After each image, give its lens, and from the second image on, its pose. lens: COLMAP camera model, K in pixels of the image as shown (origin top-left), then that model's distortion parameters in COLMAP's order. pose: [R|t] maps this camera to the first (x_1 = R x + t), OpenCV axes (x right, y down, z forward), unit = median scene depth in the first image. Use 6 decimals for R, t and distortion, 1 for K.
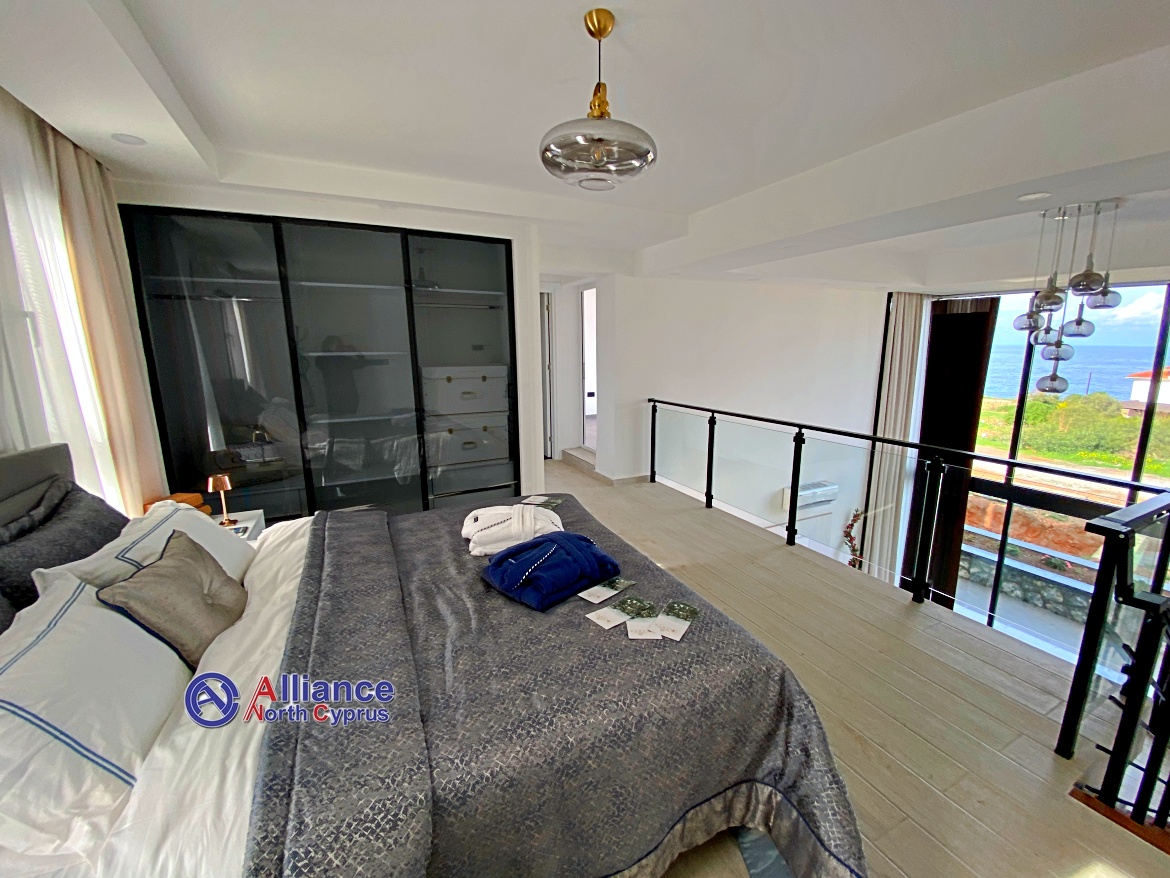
lens RADIAL K [[473.0, 0, 585.0], [0, 473.0, 439.0], [0, 0, 1]] dist [-0.031817, -0.000162]
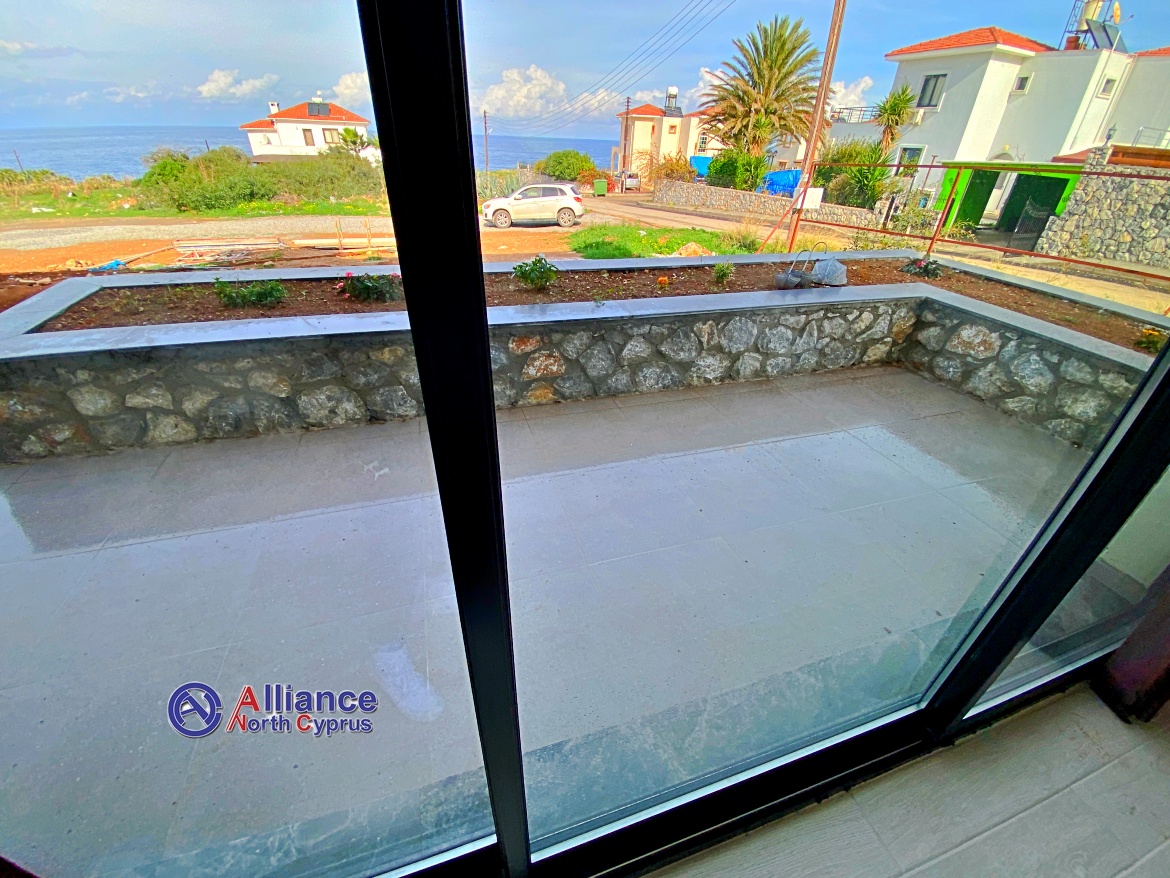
lens RADIAL K [[474.1, 0, 585.0], [0, 474.1, 439.0], [0, 0, 1]] dist [0.049248, -0.035778]
pose [[0.140072, -0.517622, 0.844066, 0.687764], [0.156165, 0.853350, 0.497400, 0.216143], [-0.977748, 0.062142, 0.200365, 0.790672]]
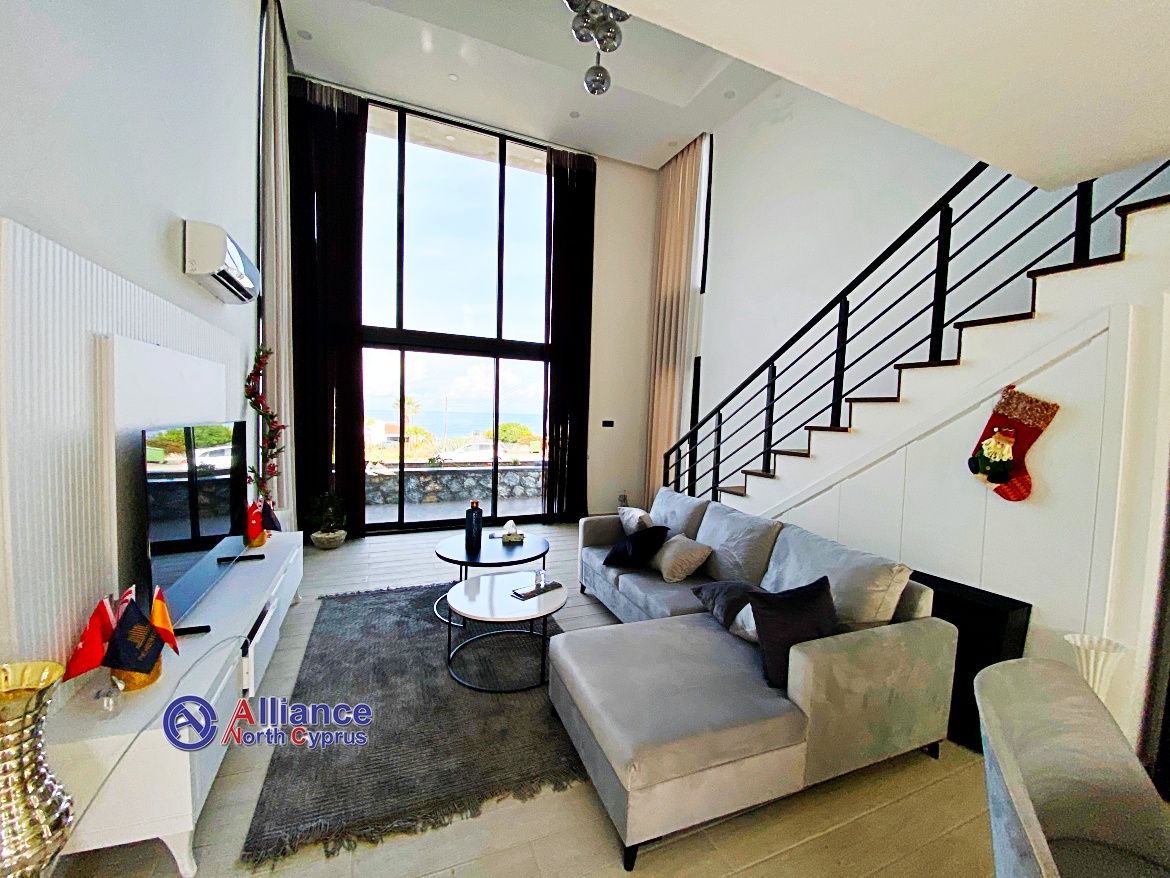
lens RADIAL K [[474.1, 0, 585.0], [0, 474.1, 439.0], [0, 0, 1]] dist [0.049248, -0.035778]
pose [[0.038593, -0.044543, 0.998262, -0.009164], [0.164173, 0.985713, 0.037636, 0.262111], [-0.985676, 0.162435, 0.045355, 0.496387]]
